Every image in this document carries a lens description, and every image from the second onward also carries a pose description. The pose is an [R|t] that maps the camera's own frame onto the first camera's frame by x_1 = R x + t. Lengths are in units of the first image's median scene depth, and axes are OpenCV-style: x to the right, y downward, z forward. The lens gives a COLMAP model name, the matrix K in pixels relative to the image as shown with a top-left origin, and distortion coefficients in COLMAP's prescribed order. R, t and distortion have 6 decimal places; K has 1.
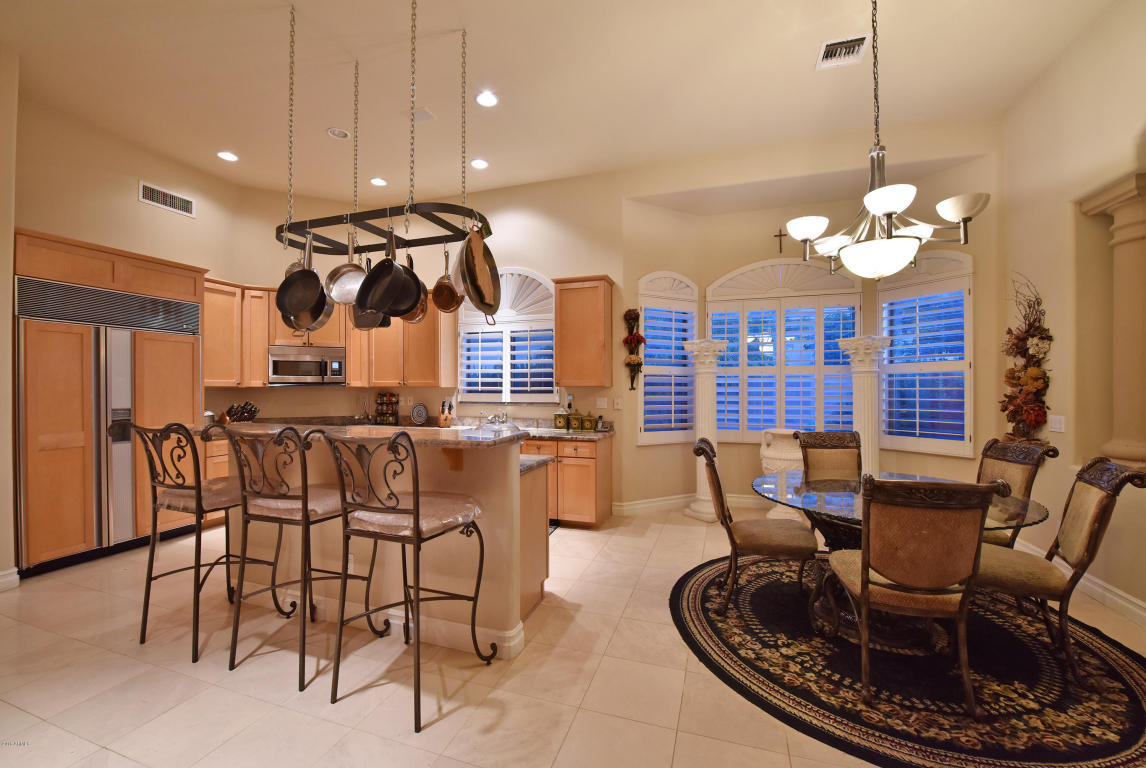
lens RADIAL K [[458.8, 0, 573.6], [0, 458.8, 390.0], [0, 0, 1]] dist [-0.027986, -0.000346]
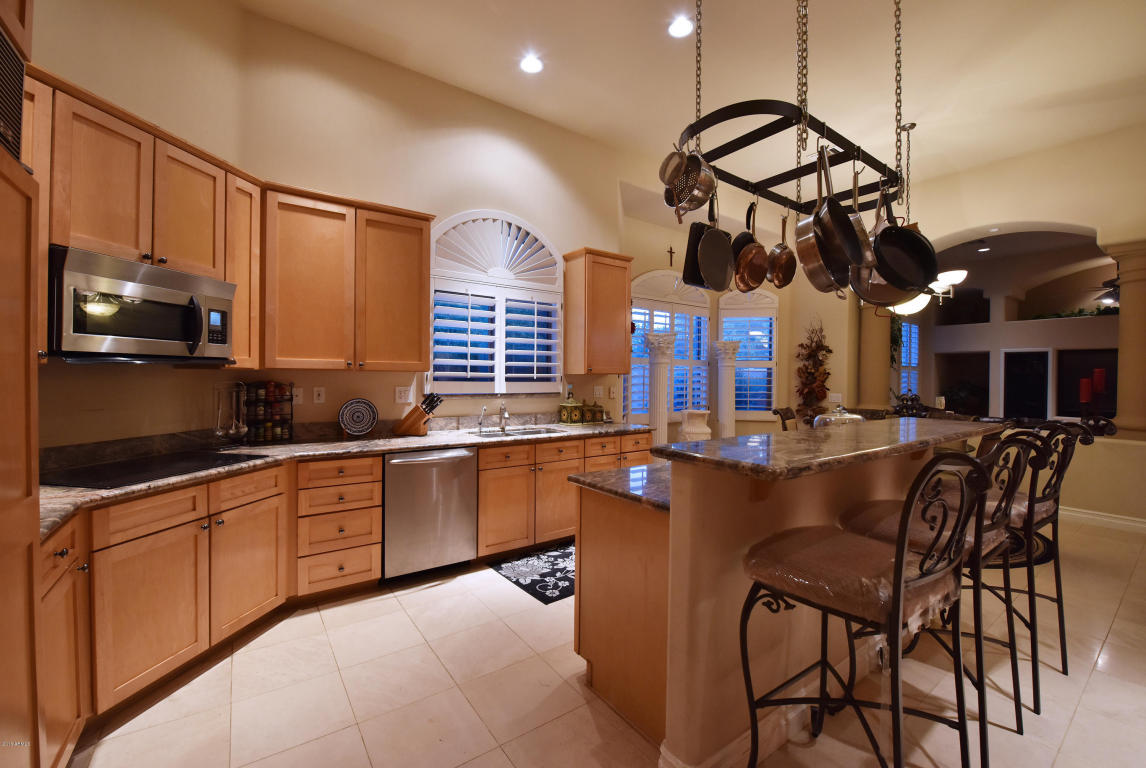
lens RADIAL K [[466.3, 0, 573.6], [0, 466.3, 372.5], [0, 0, 1]] dist [-0.016144, -0.000026]
pose [[0.591274, 0.012041, 0.806381, -0.701229], [-0.010216, 0.999920, -0.007439, -0.003120], [-0.806406, -0.003840, 0.591350, 0.467307]]
